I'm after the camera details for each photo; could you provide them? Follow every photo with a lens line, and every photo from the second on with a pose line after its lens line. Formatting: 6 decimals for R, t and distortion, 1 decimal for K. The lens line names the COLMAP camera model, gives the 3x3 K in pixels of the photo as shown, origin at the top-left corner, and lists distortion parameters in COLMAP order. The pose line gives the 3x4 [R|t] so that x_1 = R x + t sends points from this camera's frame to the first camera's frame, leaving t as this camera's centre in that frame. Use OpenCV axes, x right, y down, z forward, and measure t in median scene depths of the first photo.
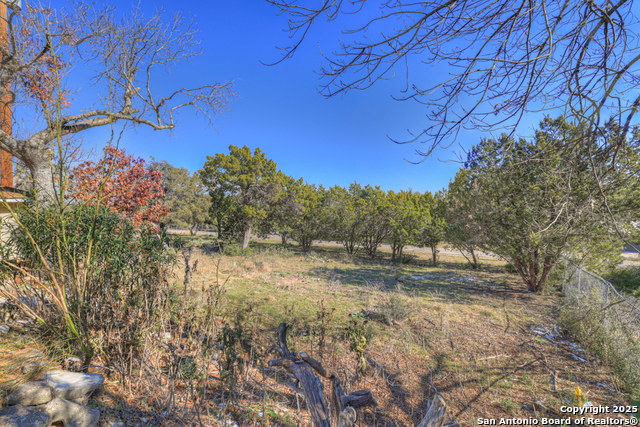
lens RADIAL K [[274.3, 0, 316.0], [0, 274.3, 215.3], [0, 0, 1]] dist [-0.036960, 0.012095]
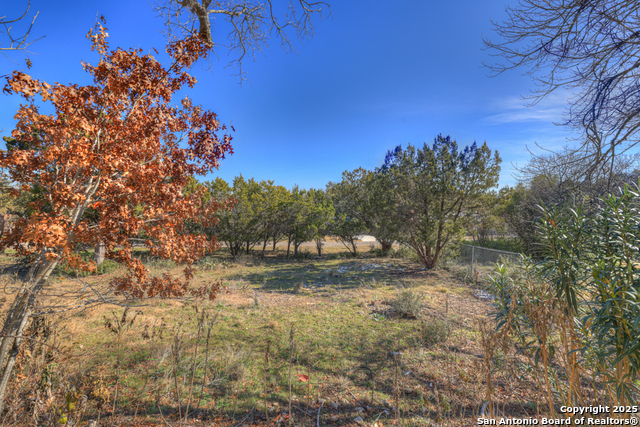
lens RADIAL K [[274.3, 0, 316.0], [0, 274.3, 215.3], [0, 0, 1]] dist [-0.036960, 0.012095]
pose [[0.804536, -0.024037, 0.593418, -0.392897], [0.014524, 0.999678, 0.020802, -0.008351], [-0.593727, -0.008117, 0.804626, 0.264618]]
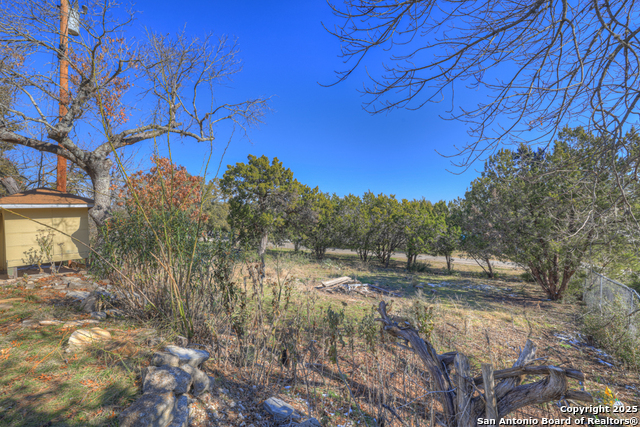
lens RADIAL K [[274.3, 0, 316.0], [0, 274.3, 215.3], [0, 0, 1]] dist [-0.036960, 0.012095]
pose [[0.999537, 0.006239, -0.029787, -0.047245], [-0.007160, 0.999496, -0.030919, 0.004658], [0.029579, 0.031118, 0.999078, -0.034960]]
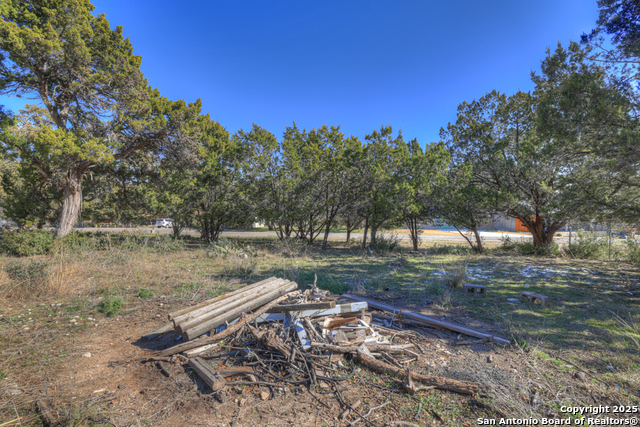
lens RADIAL K [[274.3, 0, 316.0], [0, 274.3, 215.3], [0, 0, 1]] dist [-0.036960, 0.012095]
pose [[0.951294, -0.014135, 0.307961, -0.003559], [0.012355, 0.999894, 0.007727, 0.152613], [-0.308037, -0.003545, 0.951368, 0.812967]]
